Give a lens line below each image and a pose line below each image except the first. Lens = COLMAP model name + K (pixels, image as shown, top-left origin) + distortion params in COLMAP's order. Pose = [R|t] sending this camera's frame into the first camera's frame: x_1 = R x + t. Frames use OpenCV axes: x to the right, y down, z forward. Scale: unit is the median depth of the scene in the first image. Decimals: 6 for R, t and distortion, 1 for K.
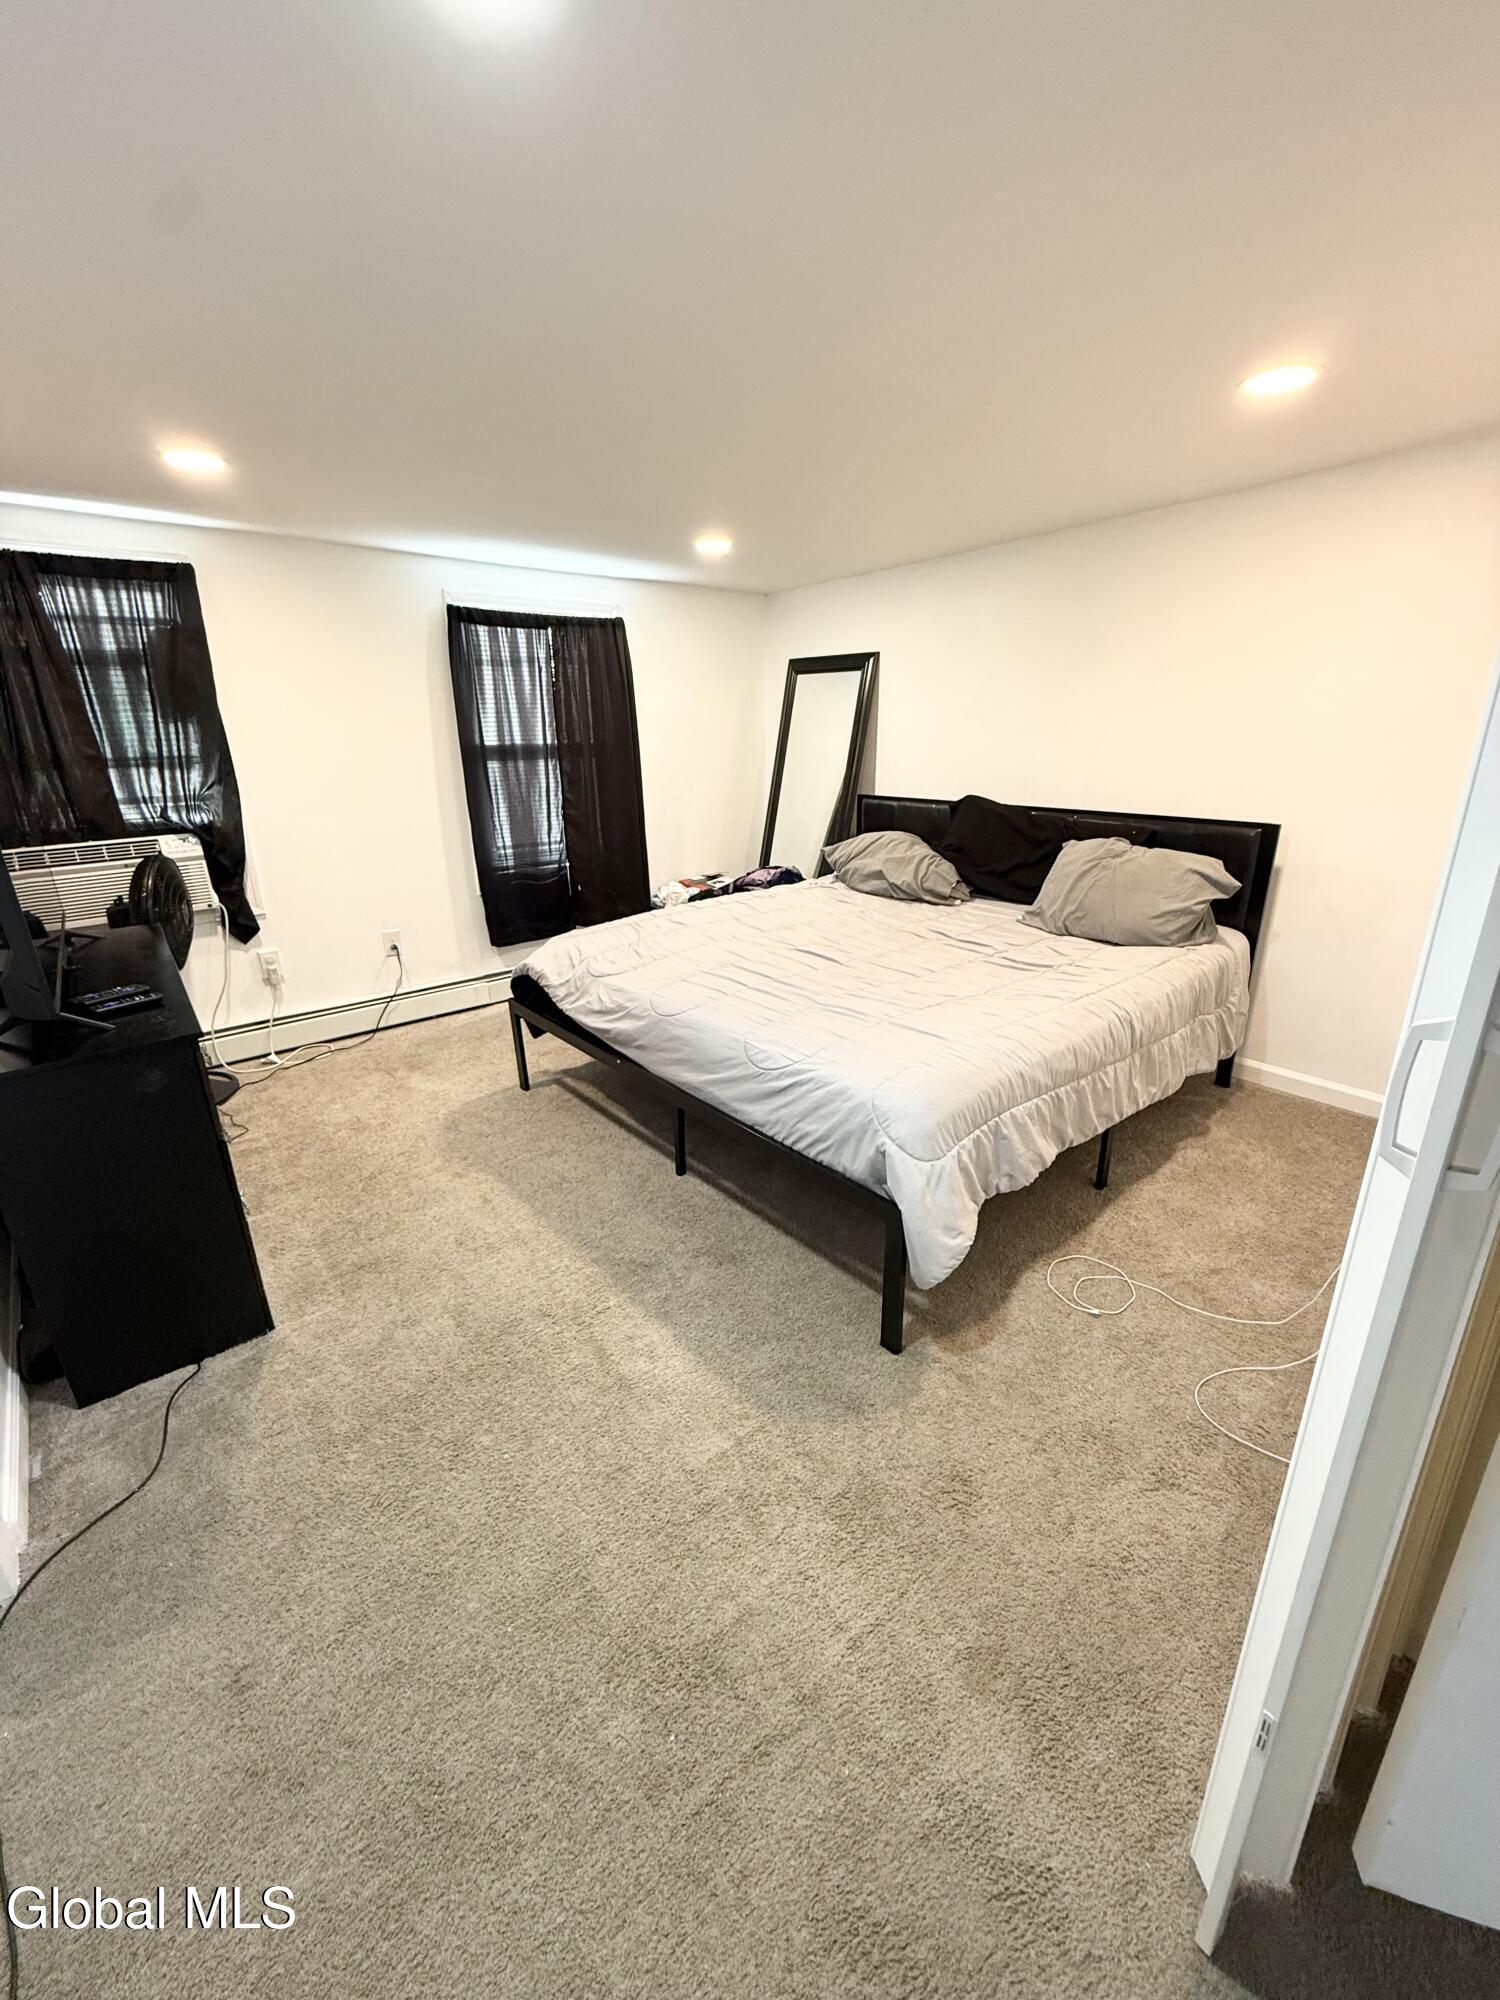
lens RADIAL K [[800.9, 0, 752.0], [0, 800.9, 992.7], [0, 0, 1]] dist [0.001495, -0.000055]
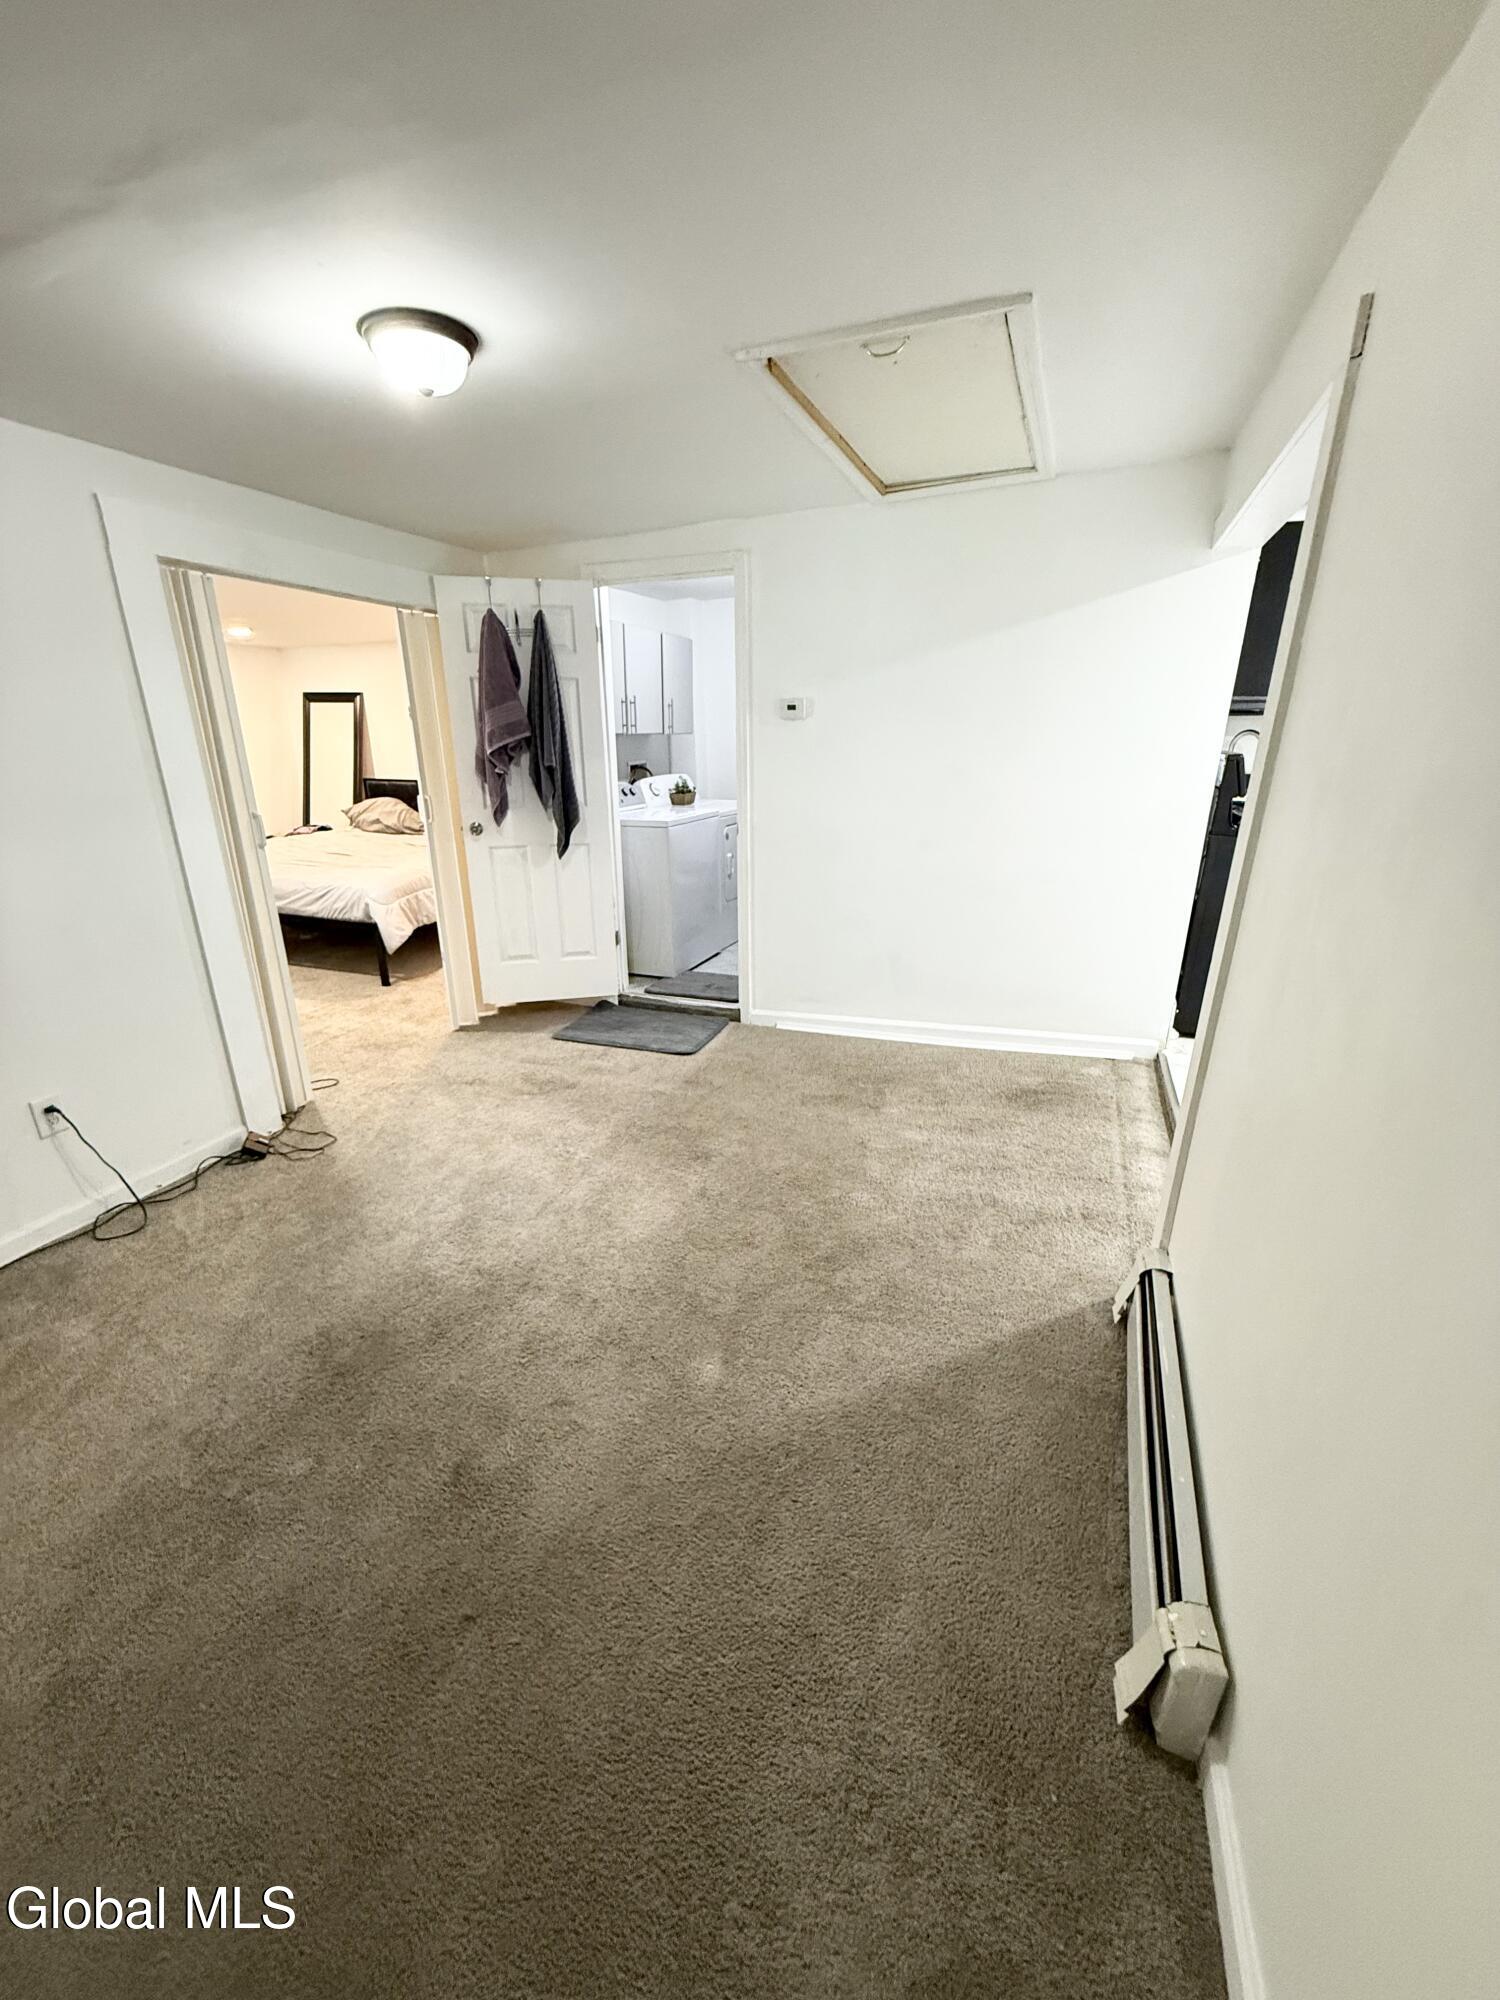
lens RADIAL K [[800.9, 0, 752.0], [0, 800.9, 992.7], [0, 0, 1]] dist [0.001495, -0.000055]
pose [[0.871507, -0.140098, 0.469944, -0.006491], [0.140898, 0.989451, 0.033677, 0.293584], [-0.469705, 0.036864, 0.882054, -0.968117]]
